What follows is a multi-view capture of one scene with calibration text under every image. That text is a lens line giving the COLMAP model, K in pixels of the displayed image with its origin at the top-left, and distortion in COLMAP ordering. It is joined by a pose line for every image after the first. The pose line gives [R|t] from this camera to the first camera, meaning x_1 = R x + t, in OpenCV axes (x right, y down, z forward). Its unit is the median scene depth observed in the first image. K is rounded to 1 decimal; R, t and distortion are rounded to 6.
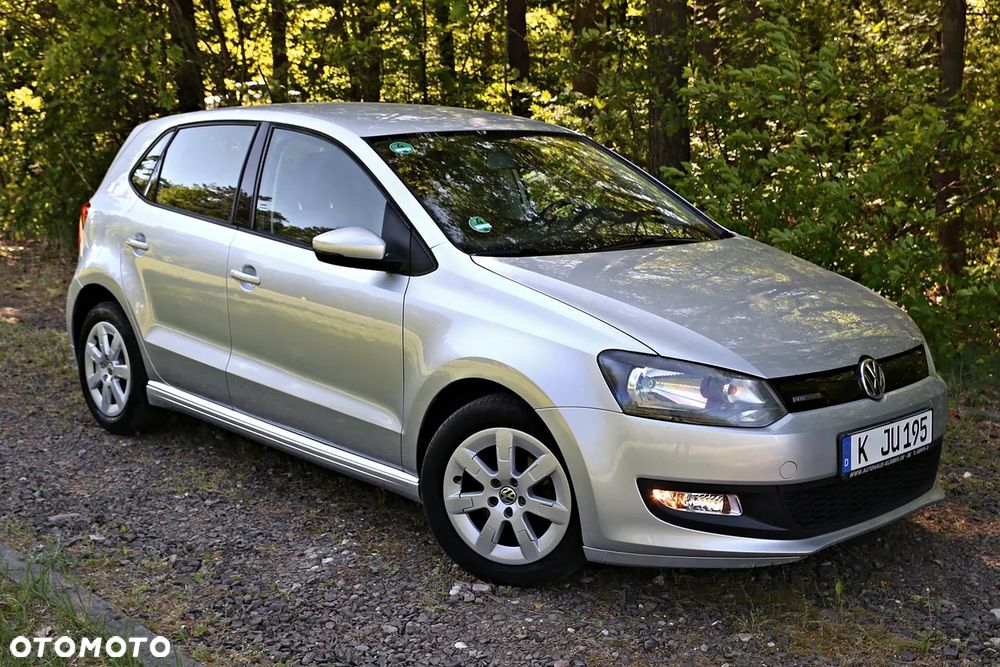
lens RADIAL K [[1493.2, 0, 500.0], [0, 1493.2, 333.5], [0, 0, 1]] dist [0.021159, 0.116421]
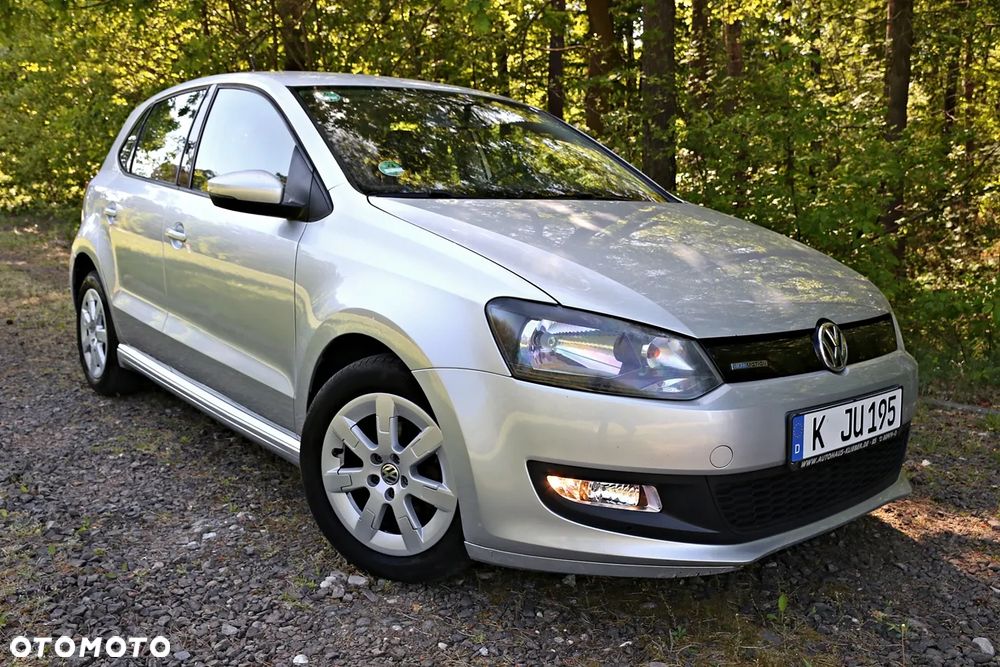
lens RADIAL K [[1005.0, 0, 497.0], [0, 1005.0, 336.8], [0, 0, 1]] dist [-0.097297, 0.141218]
pose [[0.996945, 0.027487, -0.073109, 0.105432], [-0.028316, 0.999546, -0.010322, 0.035532], [0.072793, 0.012361, 0.997271, 0.442402]]
